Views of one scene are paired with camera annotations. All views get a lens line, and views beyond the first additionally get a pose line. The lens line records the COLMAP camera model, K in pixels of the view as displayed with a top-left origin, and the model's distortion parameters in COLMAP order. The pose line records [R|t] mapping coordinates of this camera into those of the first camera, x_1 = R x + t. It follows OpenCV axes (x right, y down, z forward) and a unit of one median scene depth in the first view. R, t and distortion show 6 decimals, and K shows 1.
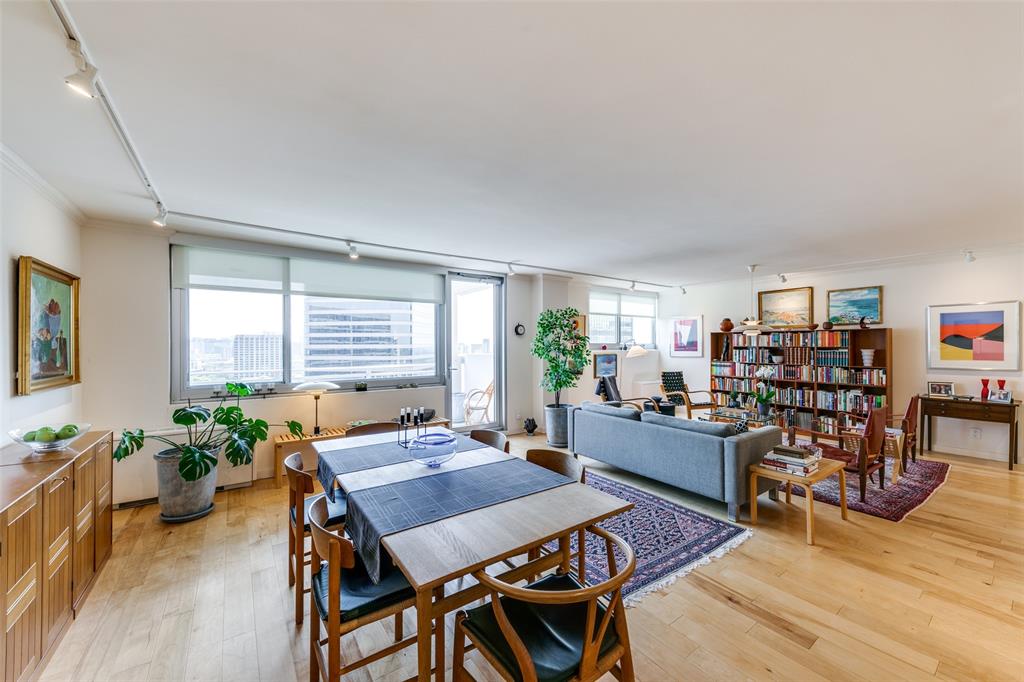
lens RADIAL K [[385.9, 0, 513.6], [0, 385.9, 343.1], [0, 0, 1]] dist [0.015474, -0.008829]
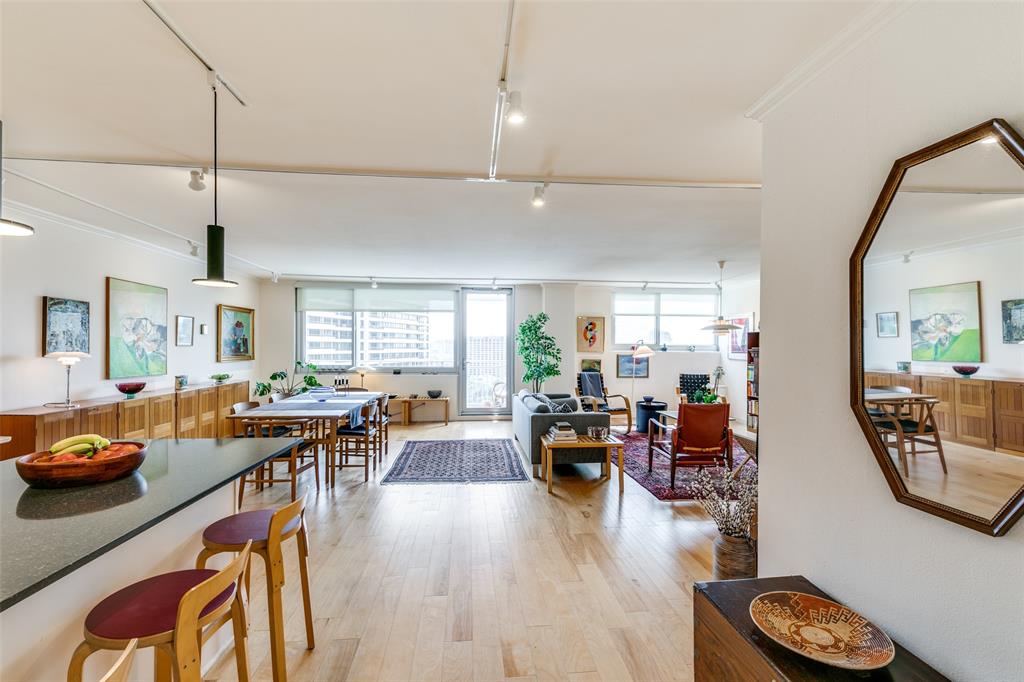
lens RADIAL K [[425.1, 0, 506.8], [0, 425.1, 347.2], [0, 0, 1]] dist [0.010192, -0.000105]
pose [[0.863856, 0.009634, -0.503646, 0.674254], [-0.007152, 0.999951, 0.006860, 0.005338], [0.503688, -0.002324, 0.863883, -0.163302]]
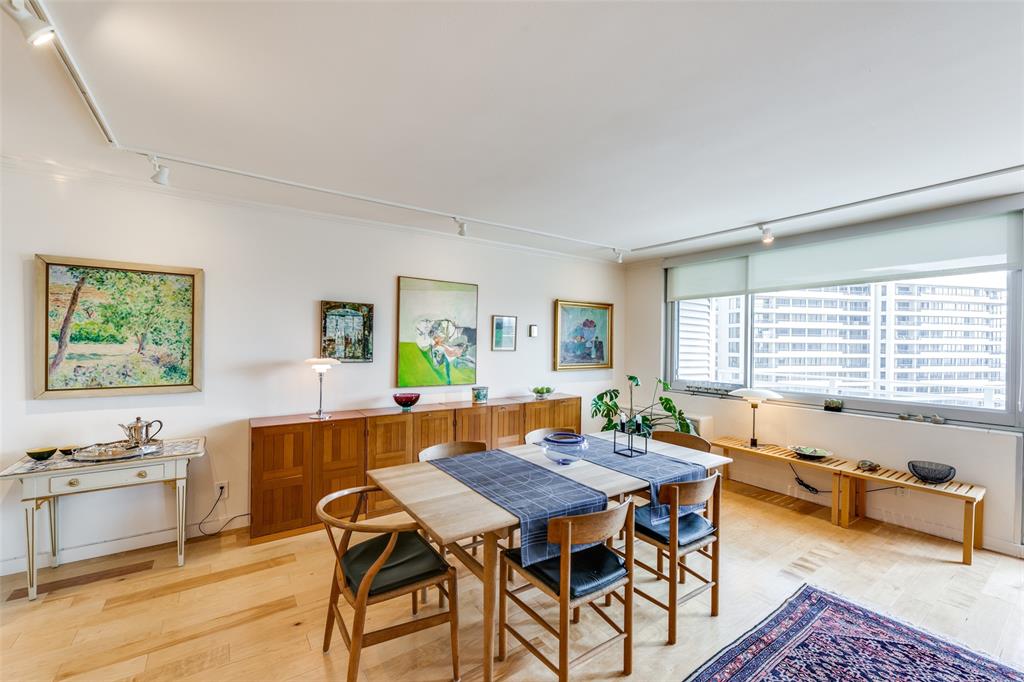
lens RADIAL K [[420.0, 0, 515.0], [0, 420.0, 344.6], [0, 0, 1]] dist [0.016312, -0.008974]
pose [[-0.009454, 0.006075, -0.999937, 0.358415], [-0.006858, 0.999958, 0.006140, -0.003089], [0.999932, 0.006916, -0.009412, 0.343270]]
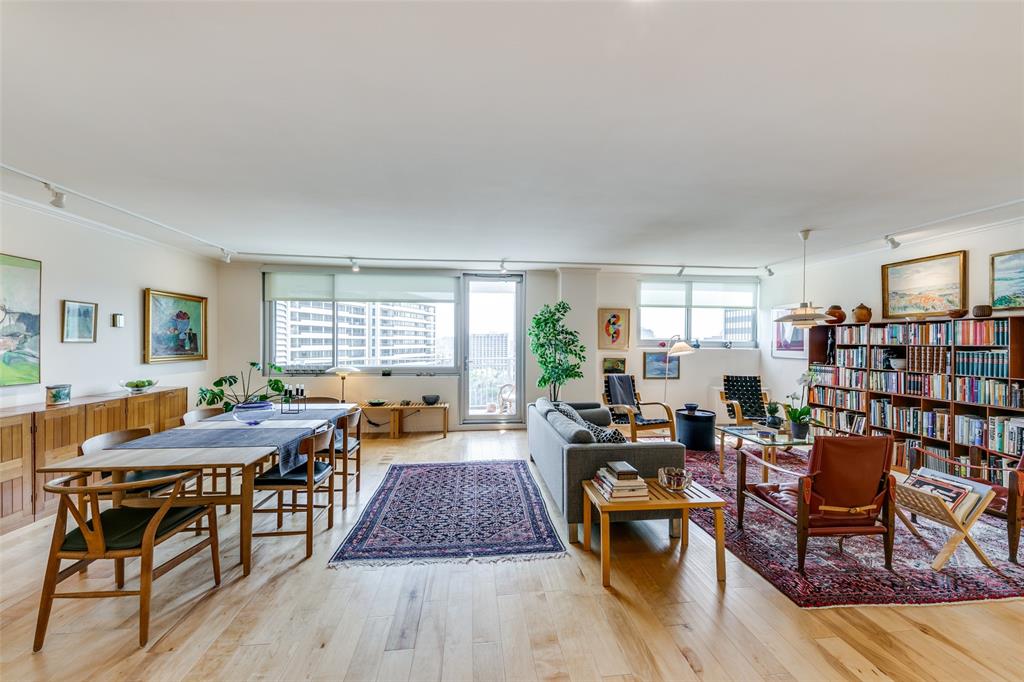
lens RADIAL K [[383.0, 0, 512.2], [0, 383.0, 345.2], [0, 0, 1]] dist [0.014192, -0.006617]
pose [[0.871250, 0.011039, -0.490716, 0.484096], [-0.006272, 0.999916, 0.011359, 0.006845], [0.490800, -0.006819, 0.871246, 0.106783]]
